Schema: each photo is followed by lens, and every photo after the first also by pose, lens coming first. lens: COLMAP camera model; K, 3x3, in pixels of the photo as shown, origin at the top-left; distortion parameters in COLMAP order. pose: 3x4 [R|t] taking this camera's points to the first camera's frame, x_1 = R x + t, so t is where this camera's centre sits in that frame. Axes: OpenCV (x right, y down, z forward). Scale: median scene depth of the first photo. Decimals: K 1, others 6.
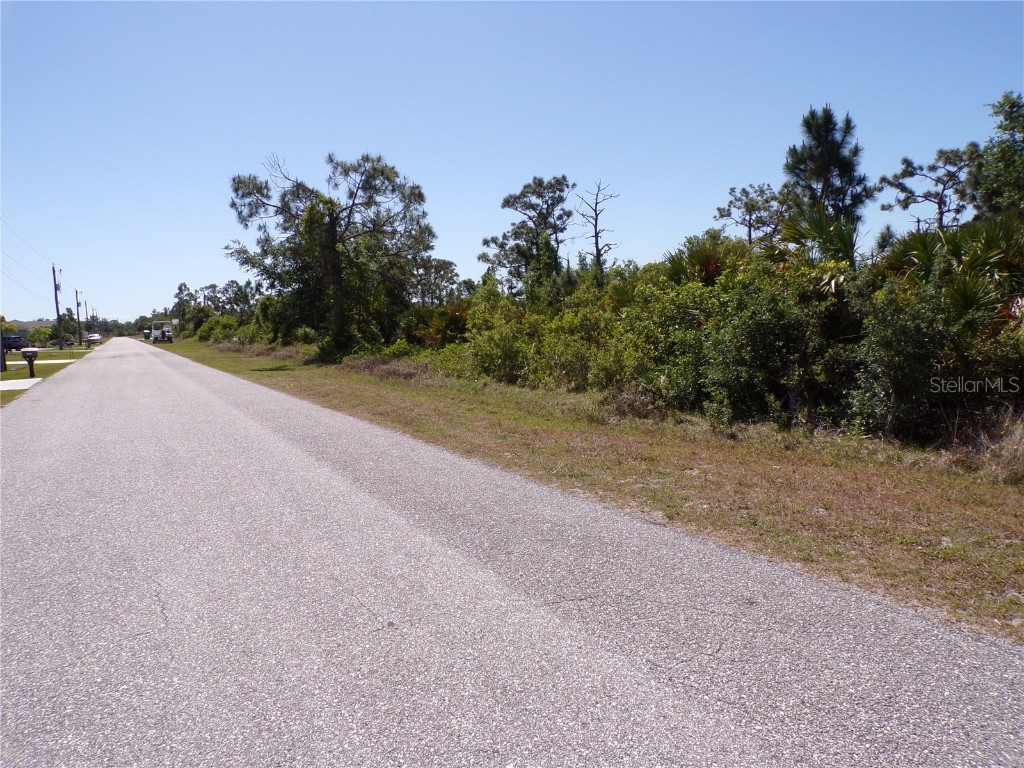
lens RADIAL K [[691.4, 0, 506.0], [0, 691.4, 386.9], [0, 0, 1]] dist [-0.024825, 0.028422]
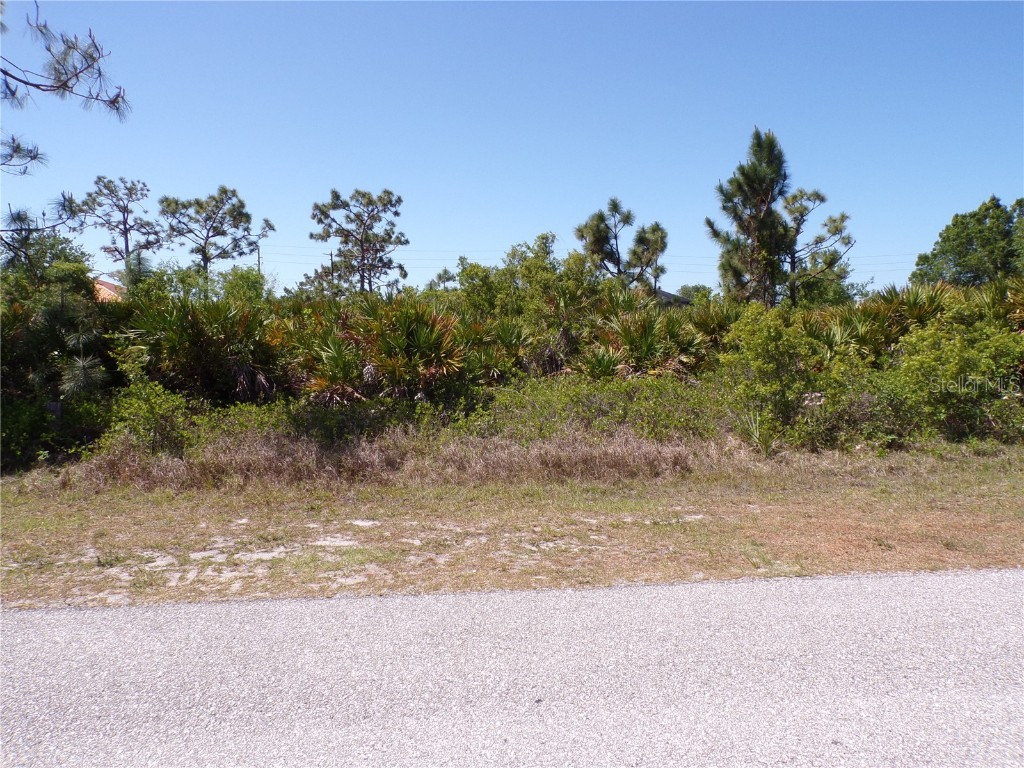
lens RADIAL K [[691.4, 0, 510.8], [0, 691.4, 385.0], [0, 0, 1]] dist [-0.024825, 0.028422]
pose [[0.411858, -0.034016, 0.910613, -0.579054], [0.080250, 0.996774, 0.000938, -0.082064], [-0.907707, 0.072691, 0.413260, 0.949918]]
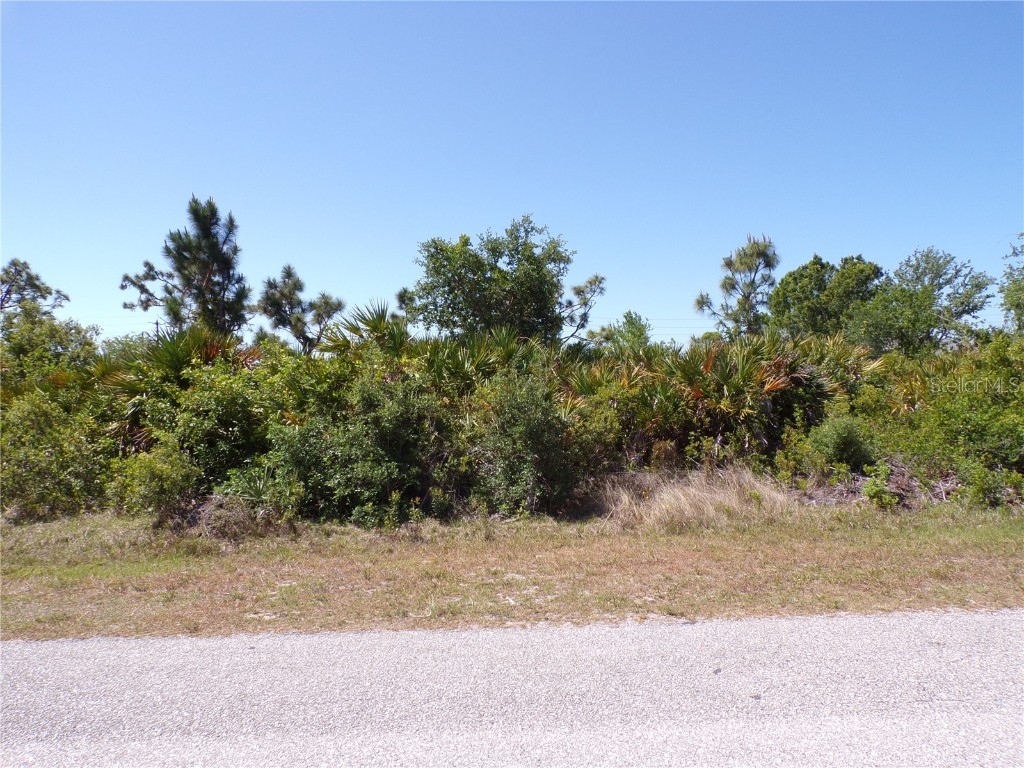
lens RADIAL K [[691.4, 0, 508.7], [0, 691.4, 386.7], [0, 0, 1]] dist [-0.024825, 0.028422]
pose [[0.448486, 0.043164, 0.892747, -0.206096], [0.086100, 0.992102, -0.091221, -0.021930], [-0.889633, 0.117777, 0.441227, 0.236654]]
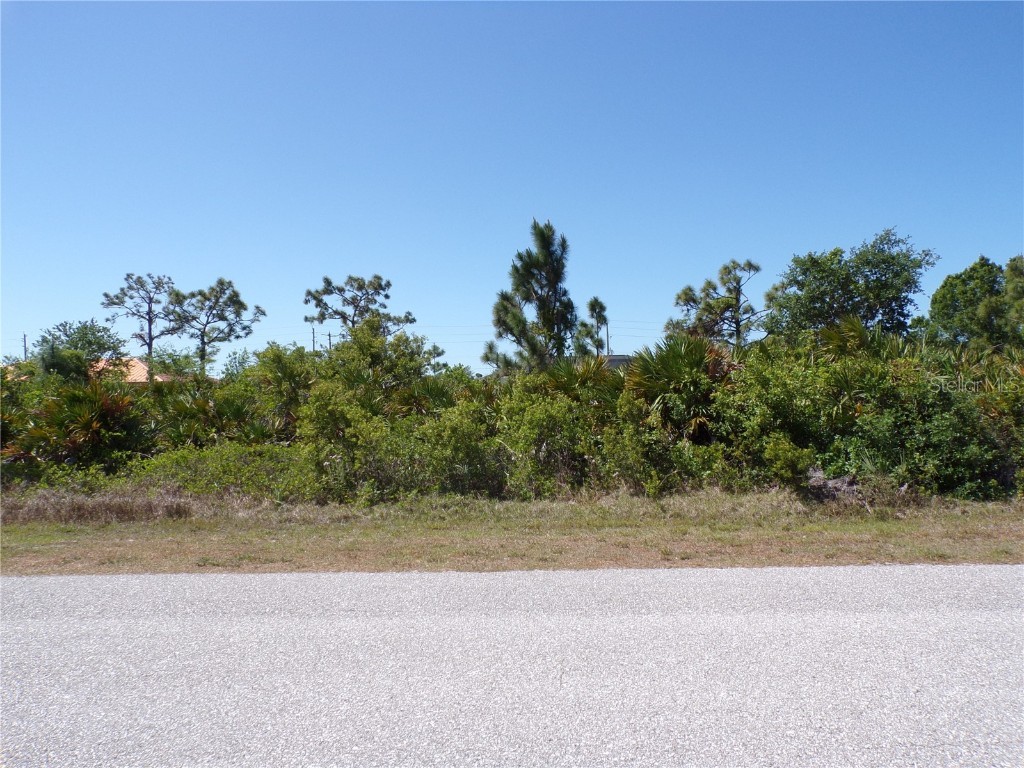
lens RADIAL K [[691.4, 0, 506.1], [0, 691.4, 375.6], [0, 0, 1]] dist [-0.024825, 0.028422]
pose [[0.529607, 0.062938, 0.845905, -0.470502], [0.084097, 0.988435, -0.126194, -0.038786], [-0.844064, 0.137971, 0.518189, 0.530025]]
